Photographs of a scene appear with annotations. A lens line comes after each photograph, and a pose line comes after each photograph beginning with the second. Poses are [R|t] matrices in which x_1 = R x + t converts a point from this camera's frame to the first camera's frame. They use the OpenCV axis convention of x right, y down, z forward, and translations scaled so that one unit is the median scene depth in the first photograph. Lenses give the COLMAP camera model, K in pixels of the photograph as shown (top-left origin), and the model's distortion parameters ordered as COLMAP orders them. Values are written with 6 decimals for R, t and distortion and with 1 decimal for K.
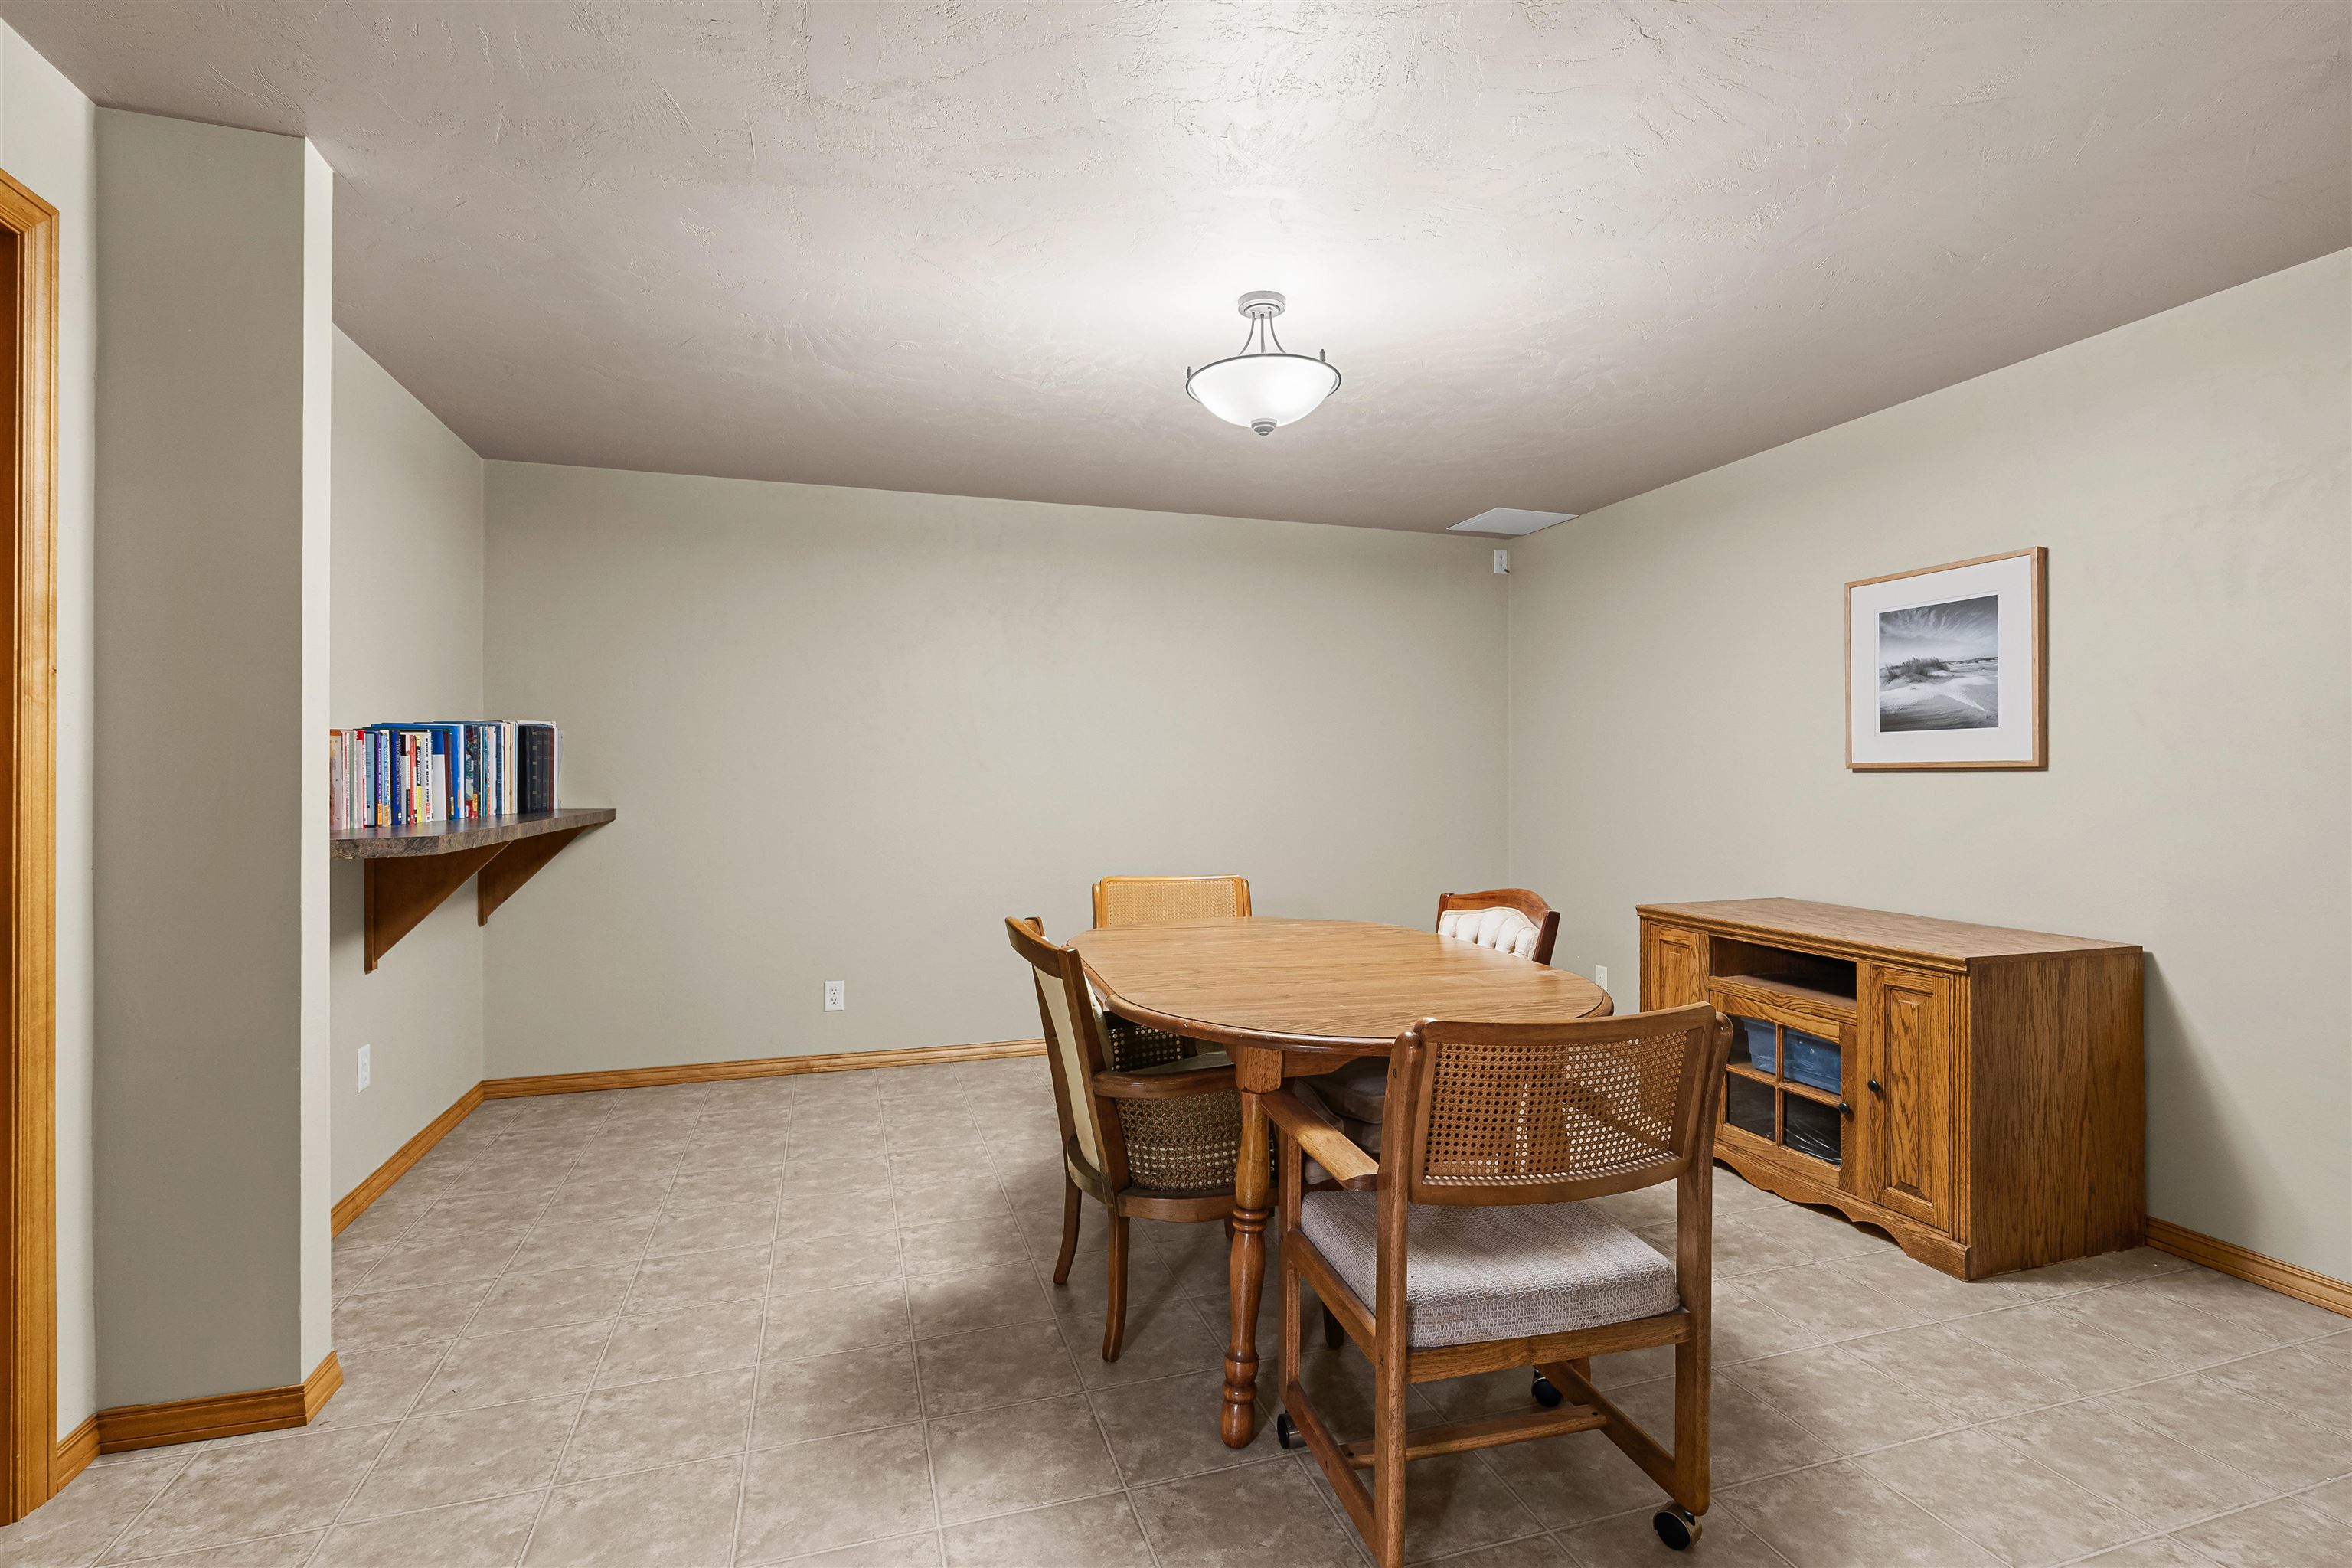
lens RADIAL K [[1066.5, 0, 1194.5], [0, 1066.5, 772.6], [0, 0, 1]] dist [-0.005844, 0.002303]
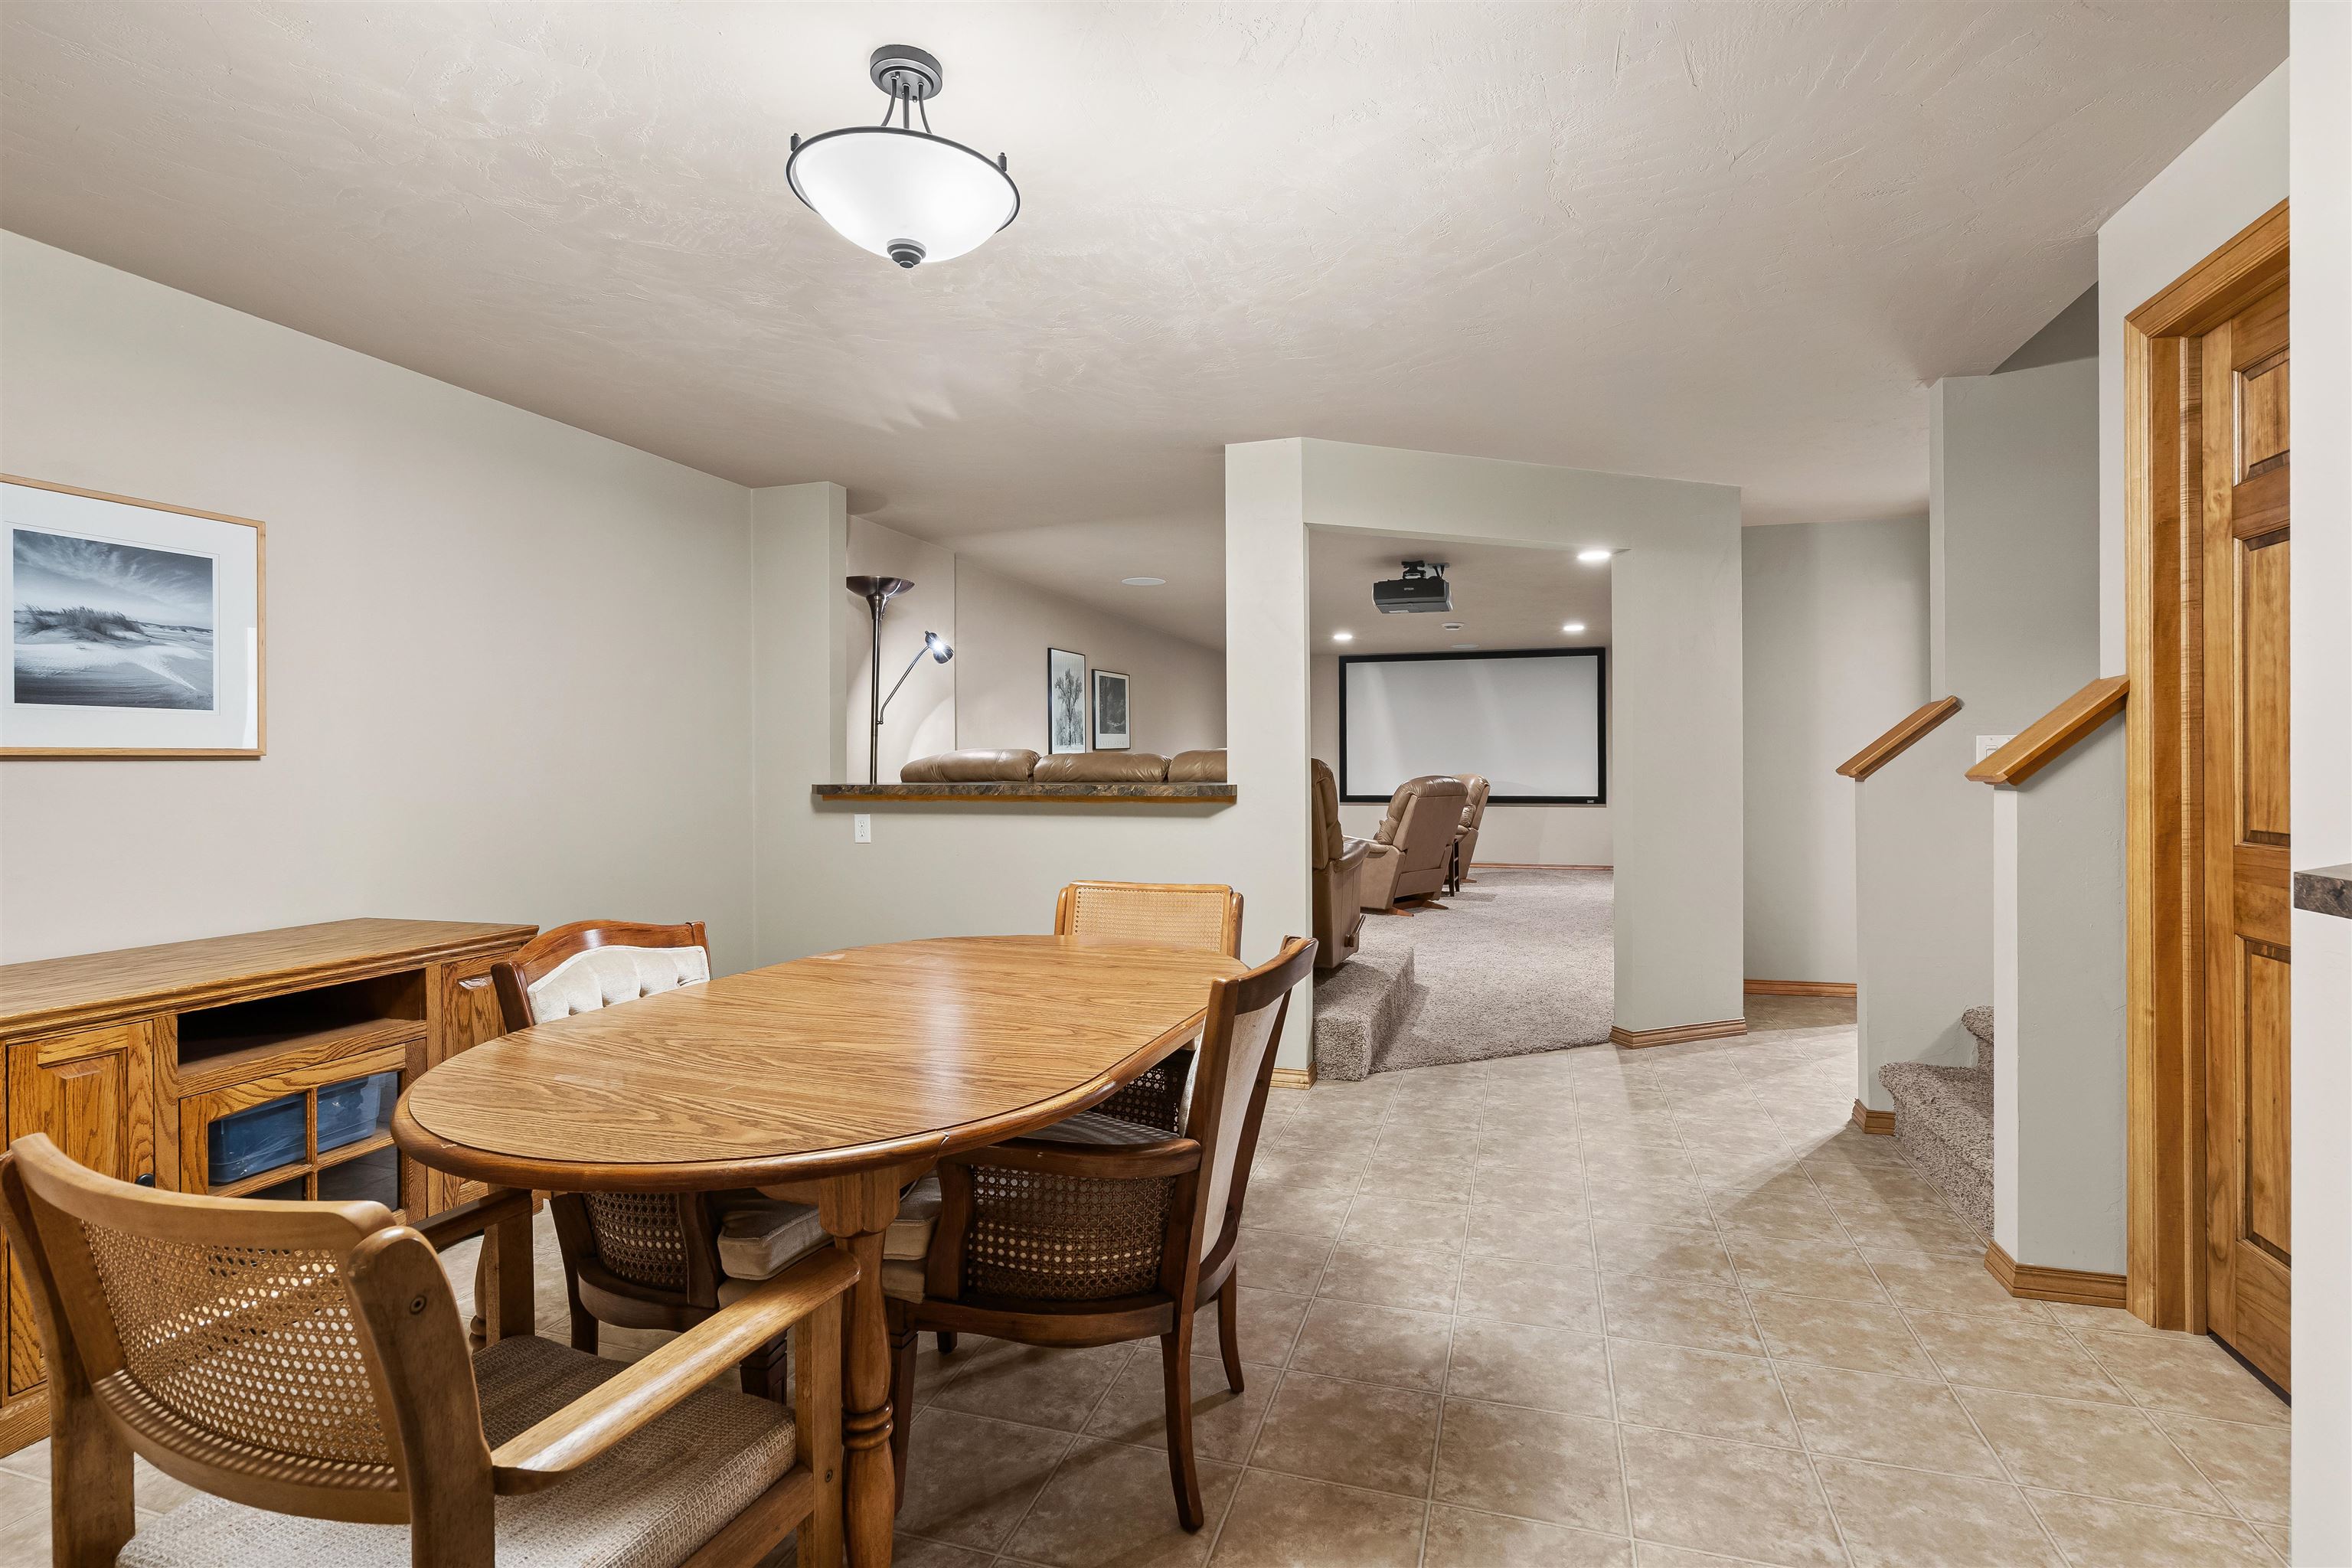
lens RADIAL K [[1066.5, 0, 1201.2], [0, 1066.5, 769.1], [0, 0, 1]] dist [-0.005844, 0.002303]
pose [[-0.810810, -0.000815, 0.585309, -0.554106], [0.003454, 0.999975, 0.006177, 0.004384], [-0.585299, 0.007031, -0.810787, 1.640405]]
